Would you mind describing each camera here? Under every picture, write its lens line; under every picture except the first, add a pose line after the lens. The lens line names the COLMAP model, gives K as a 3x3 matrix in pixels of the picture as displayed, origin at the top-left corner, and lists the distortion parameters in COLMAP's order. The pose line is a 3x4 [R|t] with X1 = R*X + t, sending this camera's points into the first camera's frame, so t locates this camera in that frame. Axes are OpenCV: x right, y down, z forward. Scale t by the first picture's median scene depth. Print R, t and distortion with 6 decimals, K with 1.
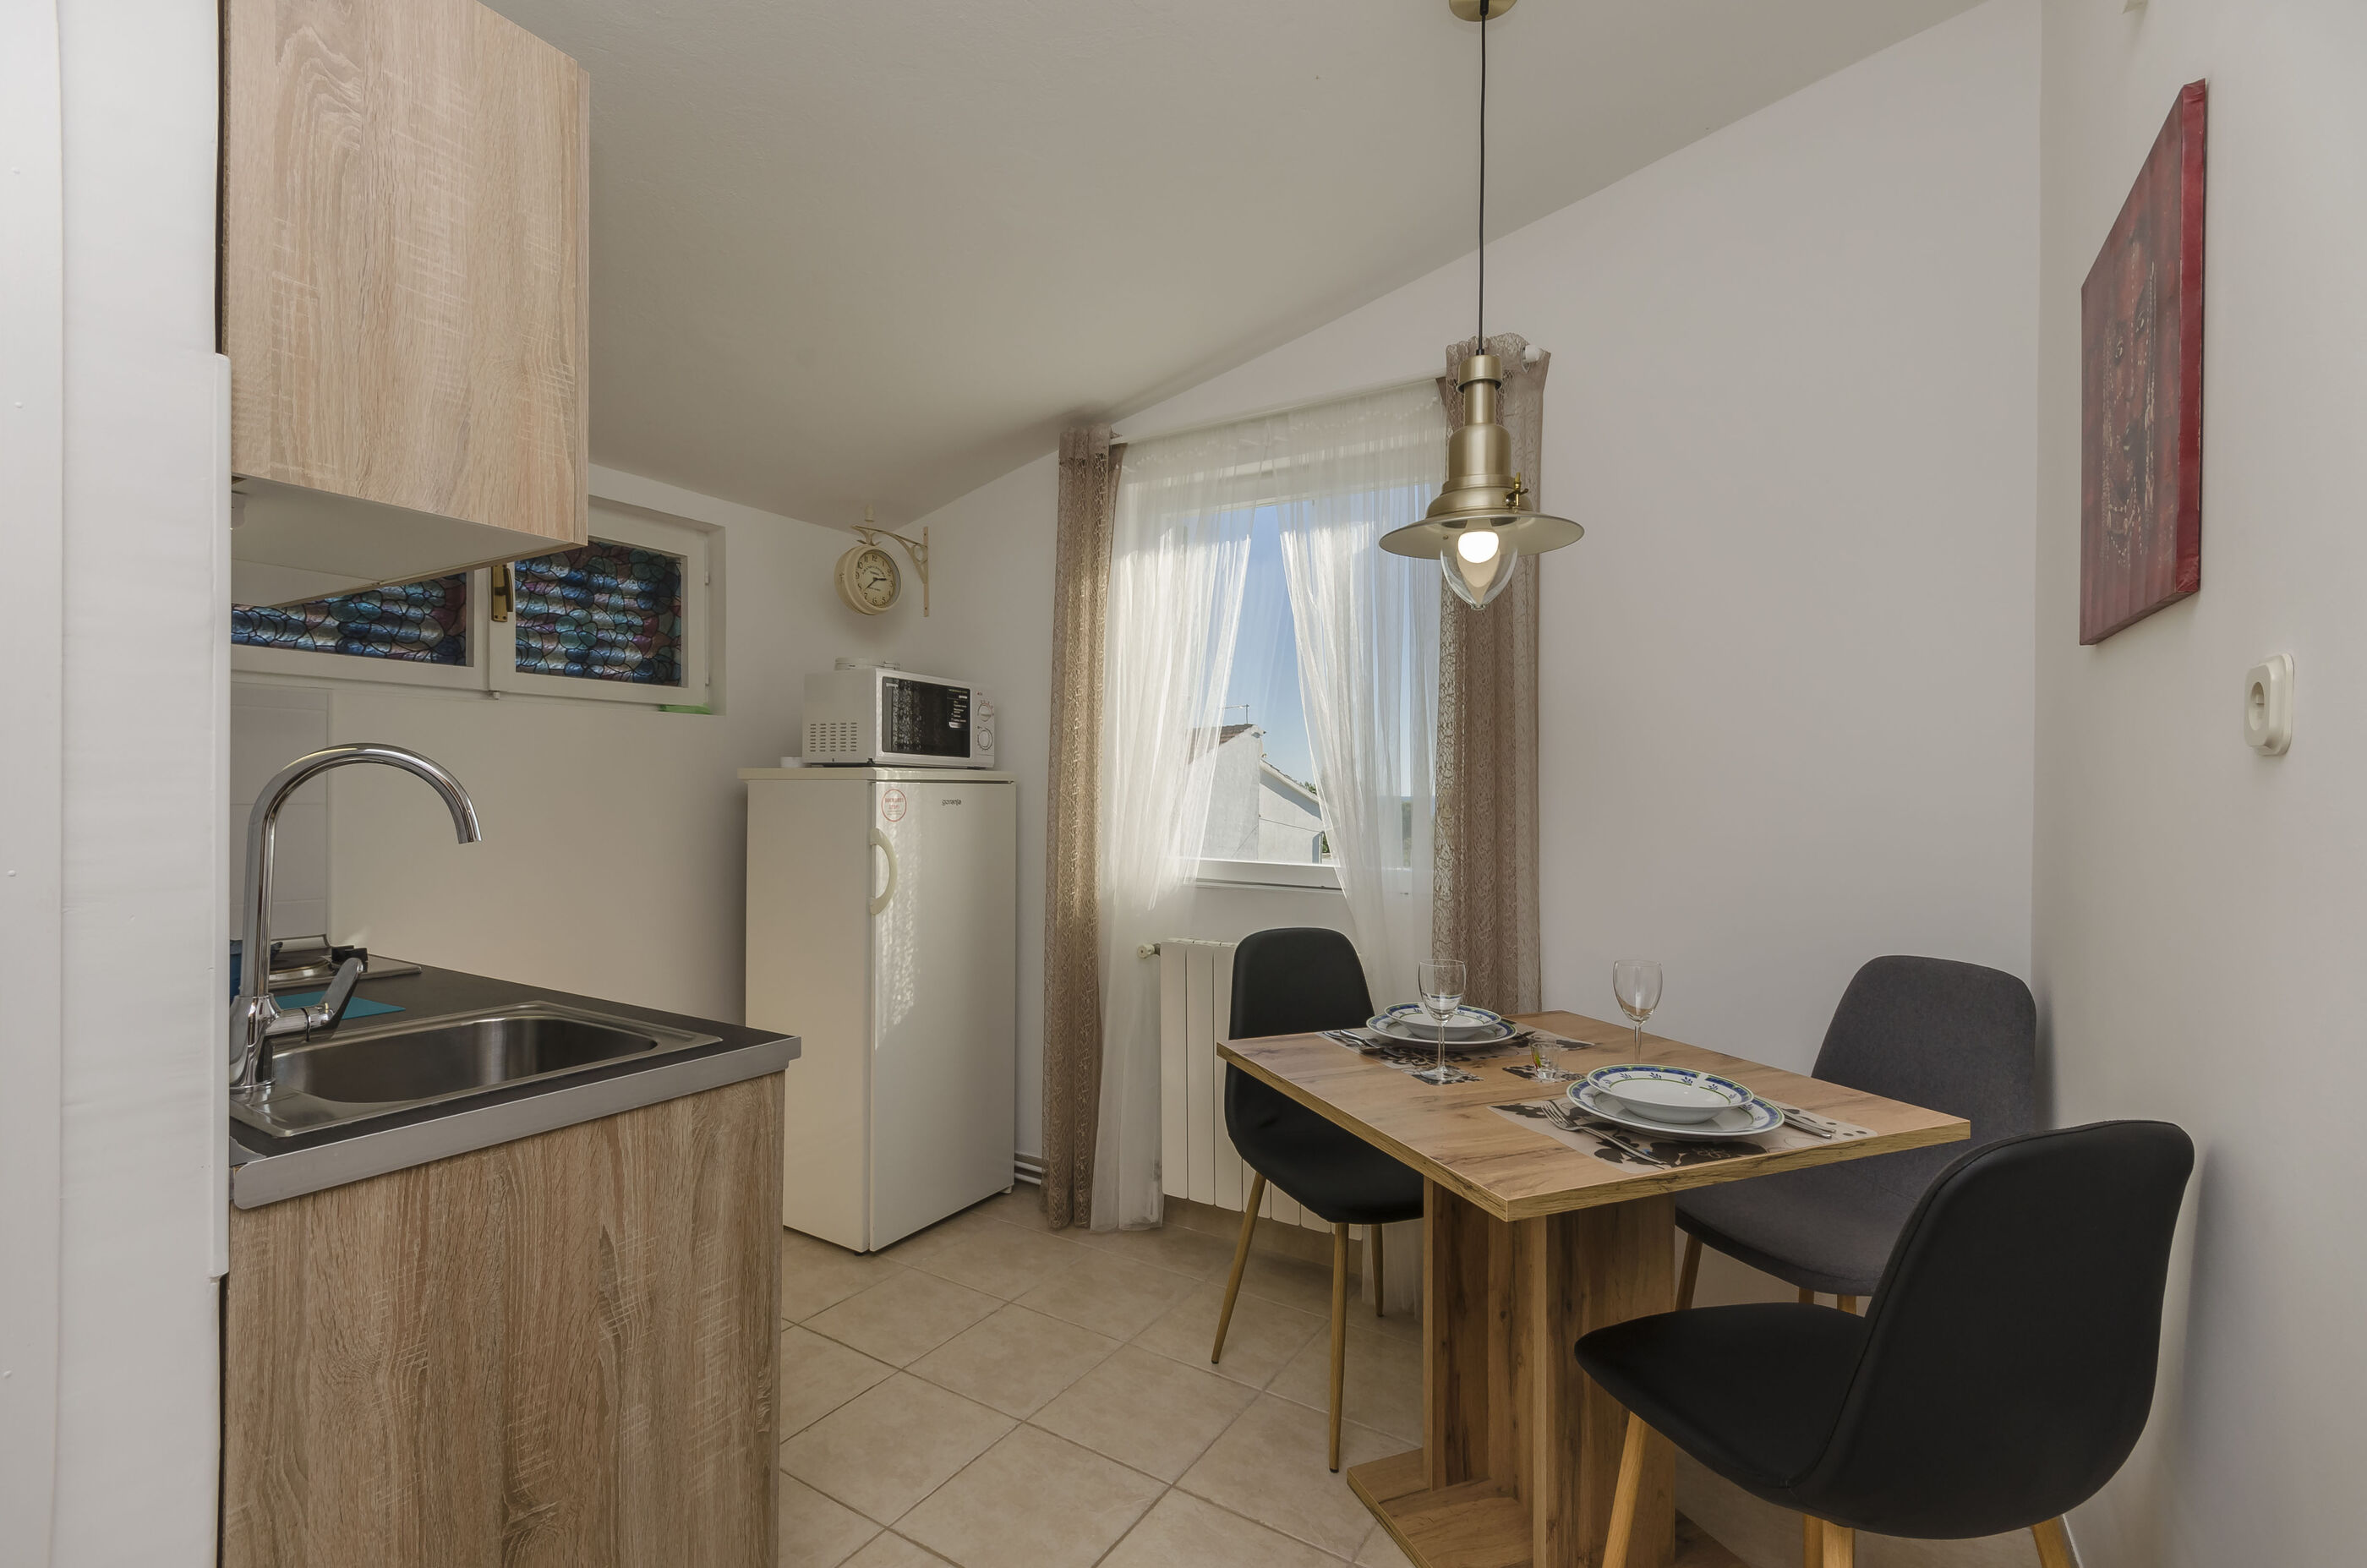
lens RADIAL K [[1074.4, 0, 1190.3], [0, 1074.4, 780.1], [0, 0, 1]] dist [0.022797, -0.000191]
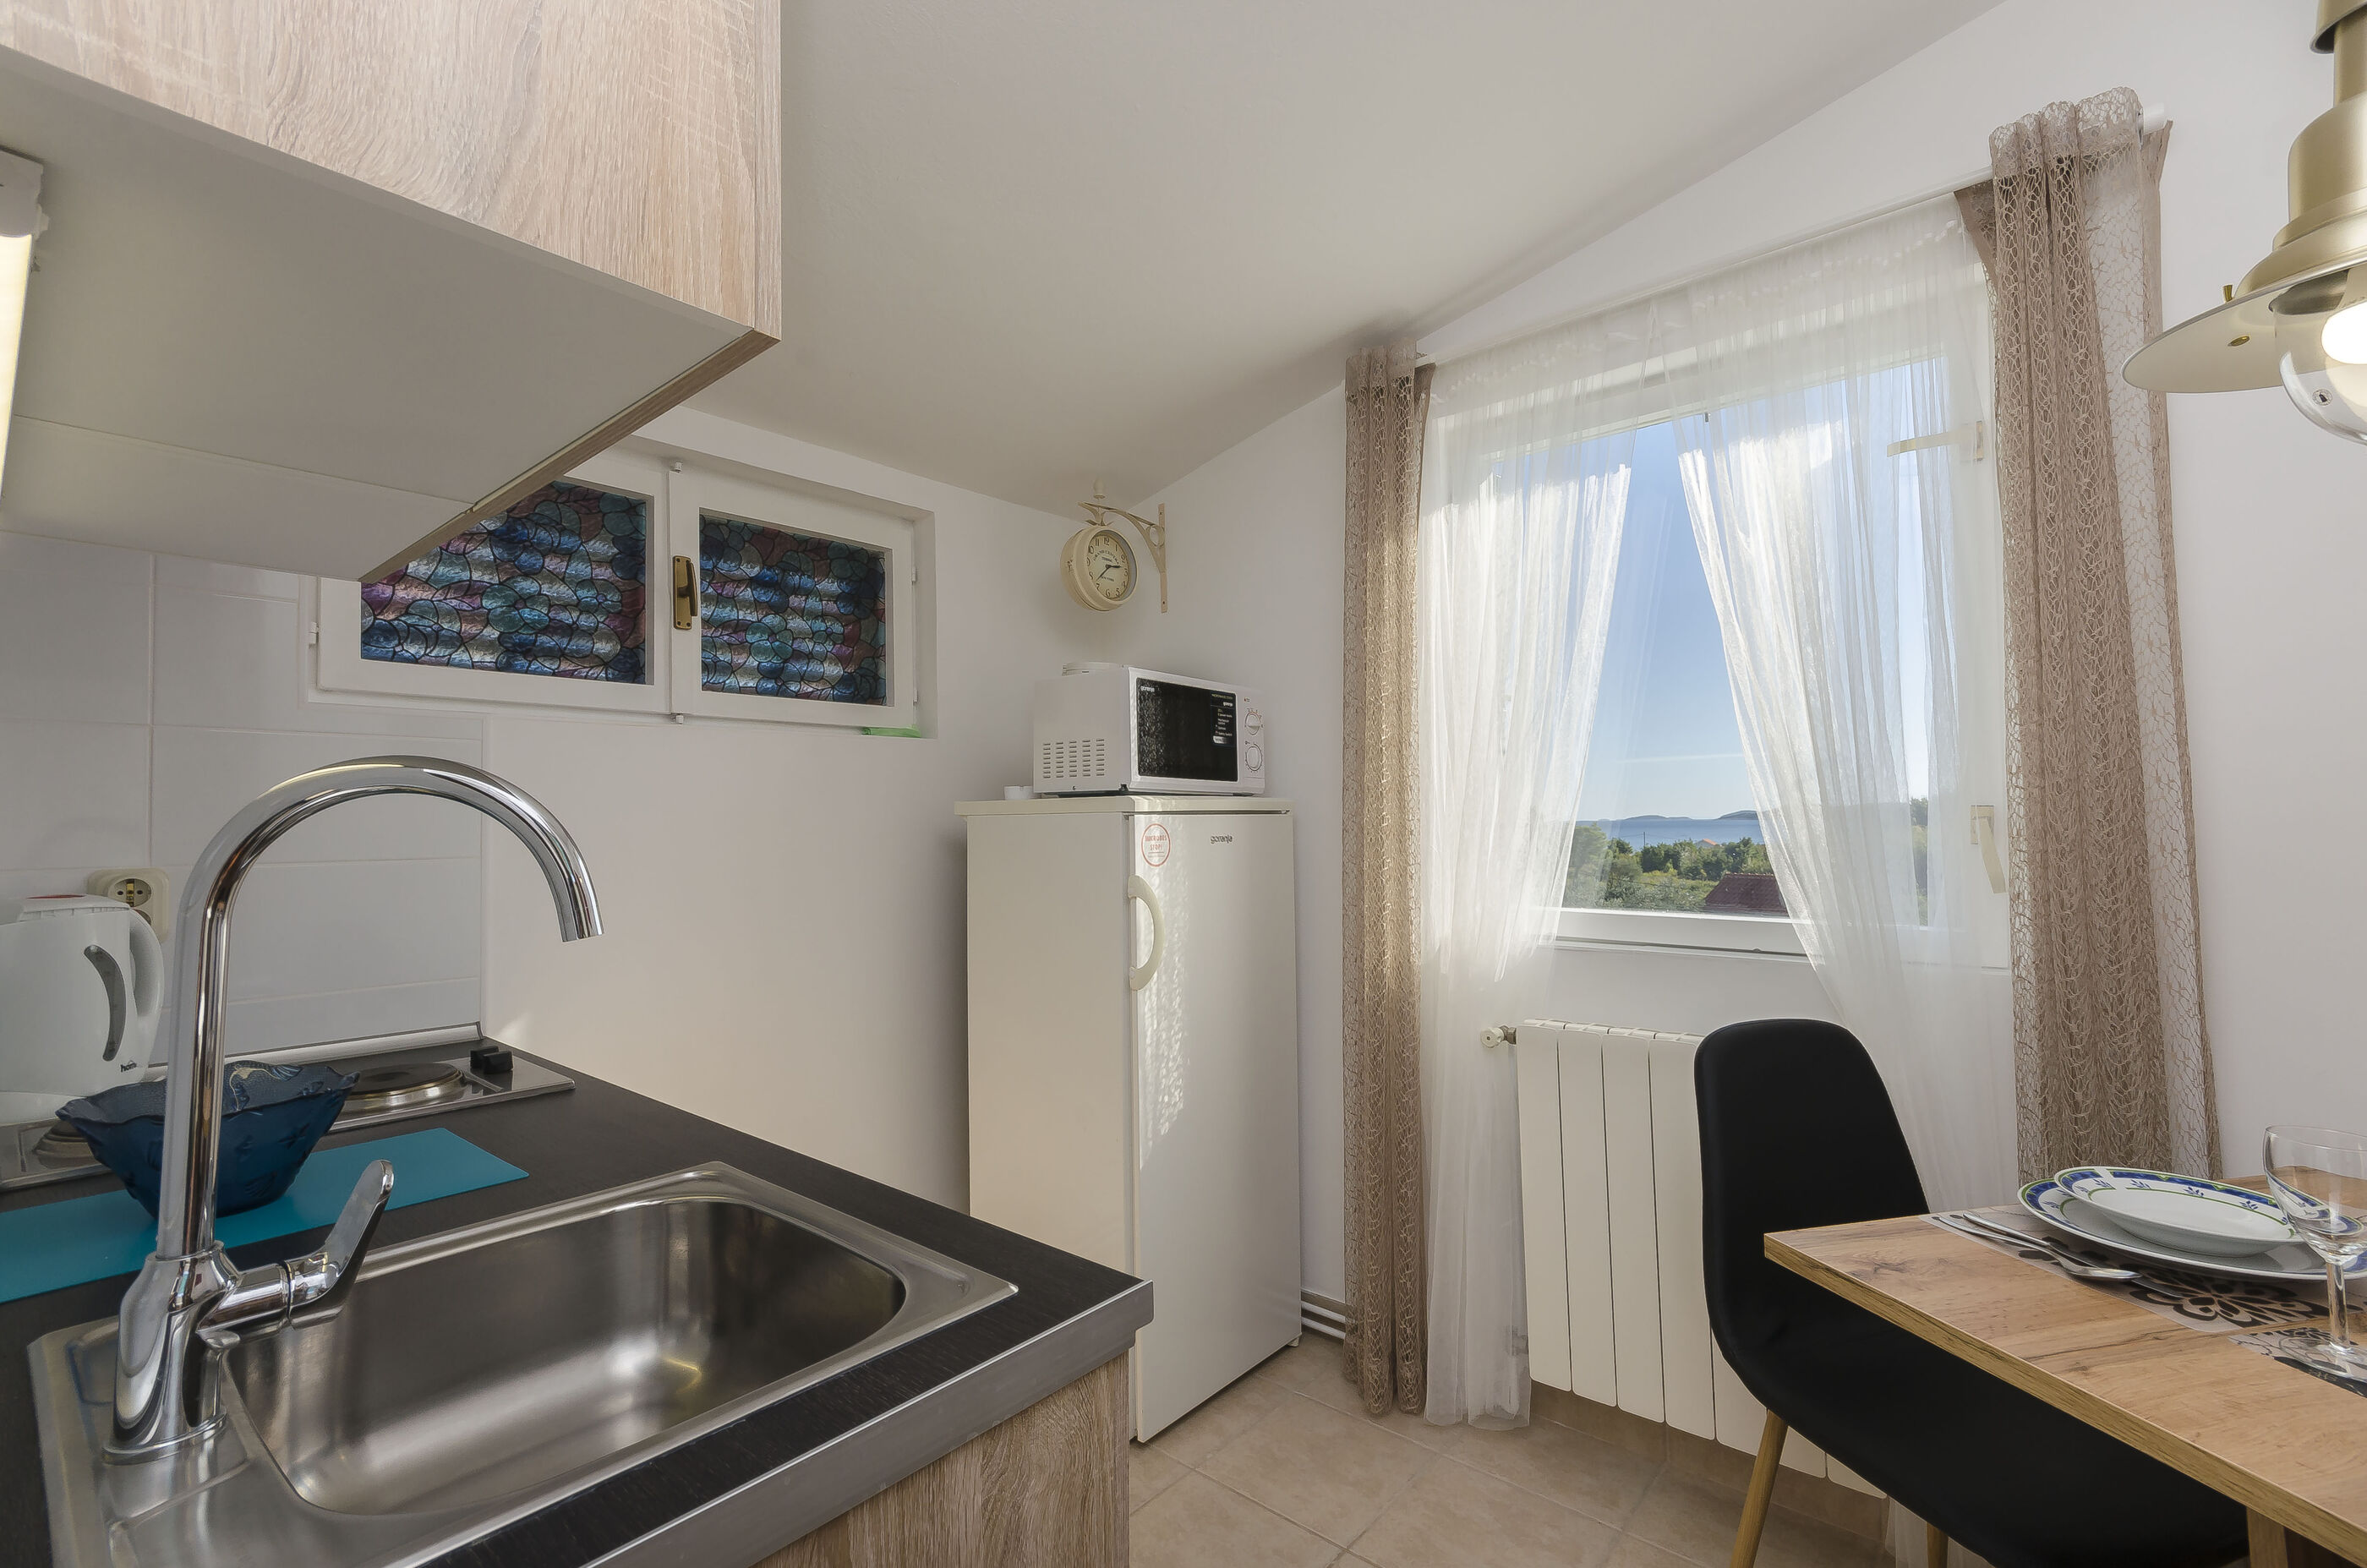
lens RADIAL K [[1032.3, 0, 1177.8], [0, 1032.3, 773.2], [0, 0, 1]] dist [0.009572, 0.000177]
pose [[0.989487, -0.028452, -0.141795, -0.149771], [0.023214, 0.998990, -0.038464, 0.001091], [0.142746, 0.034768, 0.989148, 0.267922]]
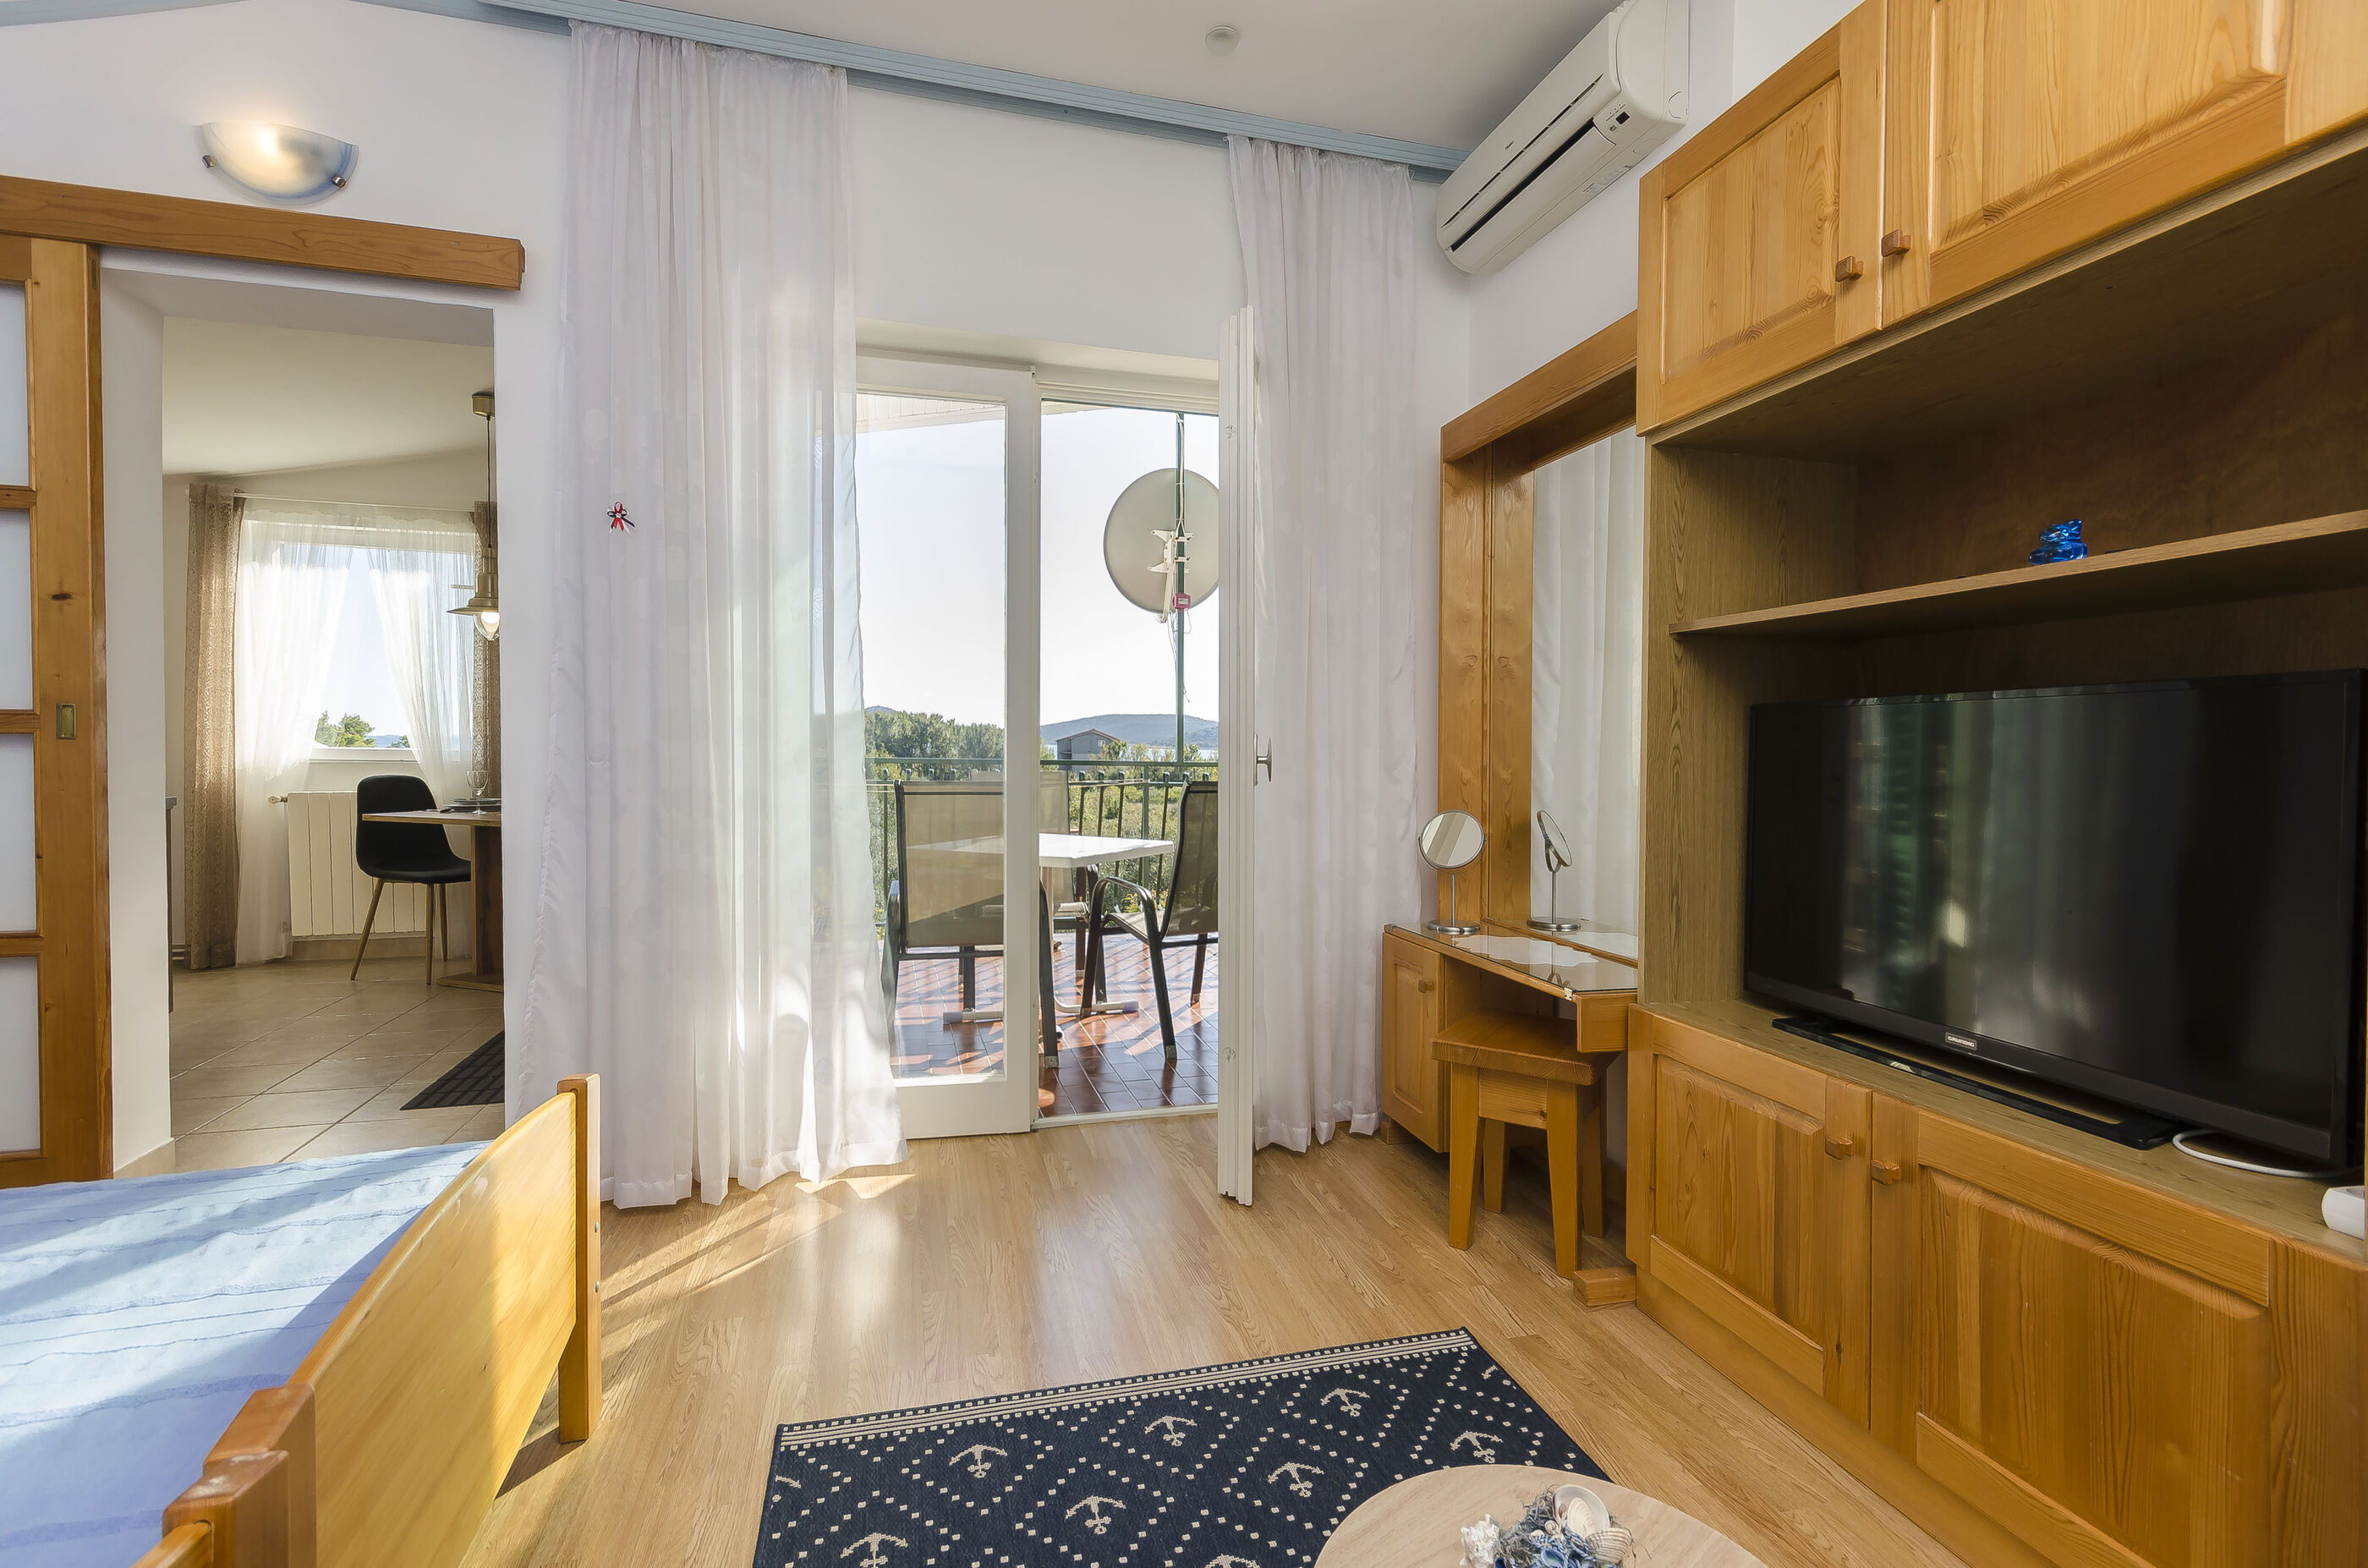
lens RADIAL K [[1075.0, 0, 1190.8], [0, 1075.0, 780.1], [0, 0, 1]] dist [0.022797, -0.000191]
pose [[0.693783, -0.022830, 0.719822, -0.281789], [-0.005487, 0.999301, 0.036982, 0.052275], [-0.720163, -0.029607, 0.693173, -1.255511]]
